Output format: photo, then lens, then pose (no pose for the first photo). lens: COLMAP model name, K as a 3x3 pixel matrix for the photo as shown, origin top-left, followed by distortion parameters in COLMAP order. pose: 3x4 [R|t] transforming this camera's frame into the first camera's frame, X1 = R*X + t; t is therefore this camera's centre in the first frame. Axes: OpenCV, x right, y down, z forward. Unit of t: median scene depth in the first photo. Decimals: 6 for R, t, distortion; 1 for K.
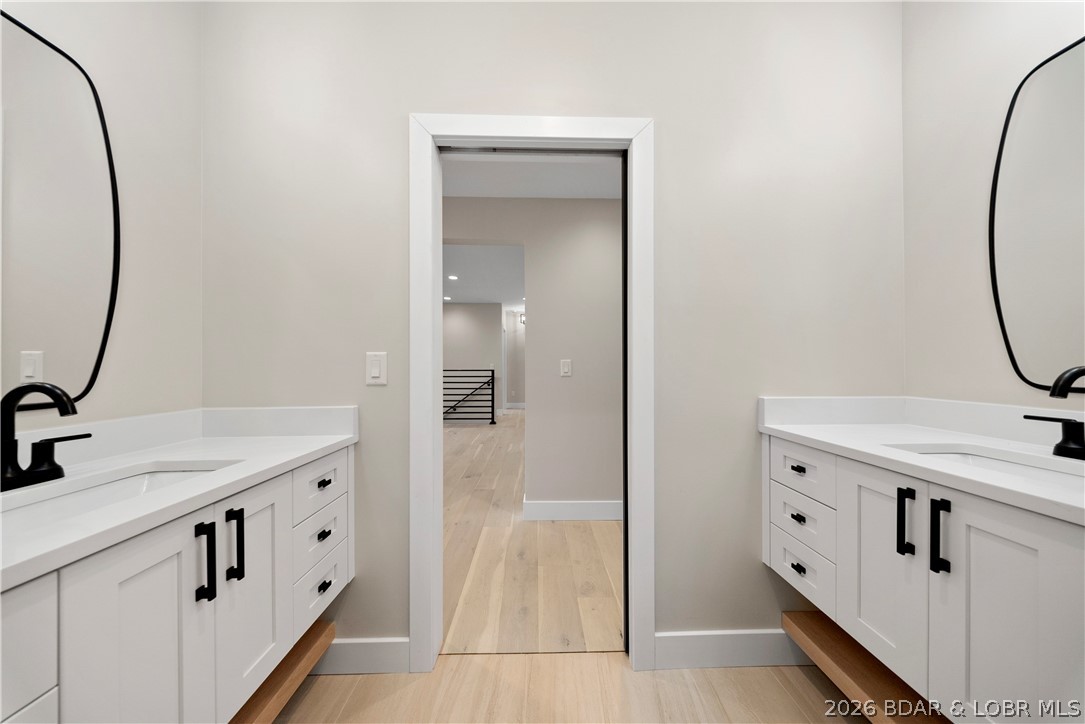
lens RADIAL K [[319.7, 0, 542.1], [0, 319.7, 365.8], [0, 0, 1]] dist [0.001122, -0.000027]
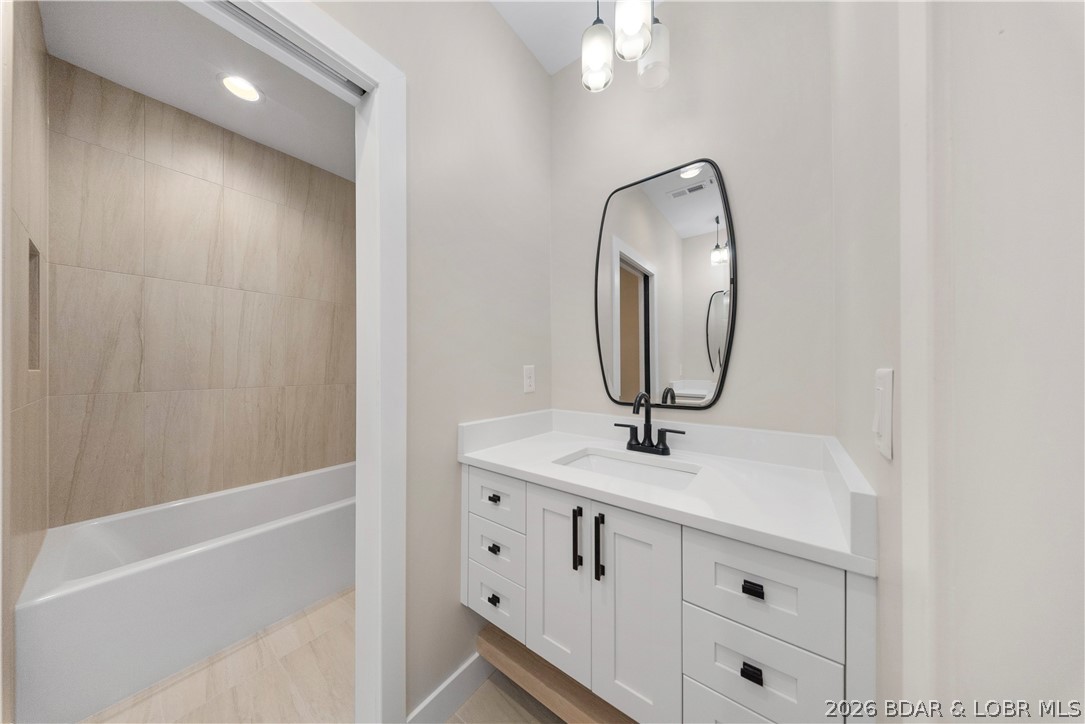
lens RADIAL K [[319.7, 0, 538.9], [0, 319.7, 366.8], [0, 0, 1]] dist [0.001122, -0.000027]
pose [[0.627143, 0.007677, 0.778866, 0.134064], [-0.003552, 0.999969, -0.006996, -0.079719], [-0.778896, 0.001622, 0.627151, 0.308216]]
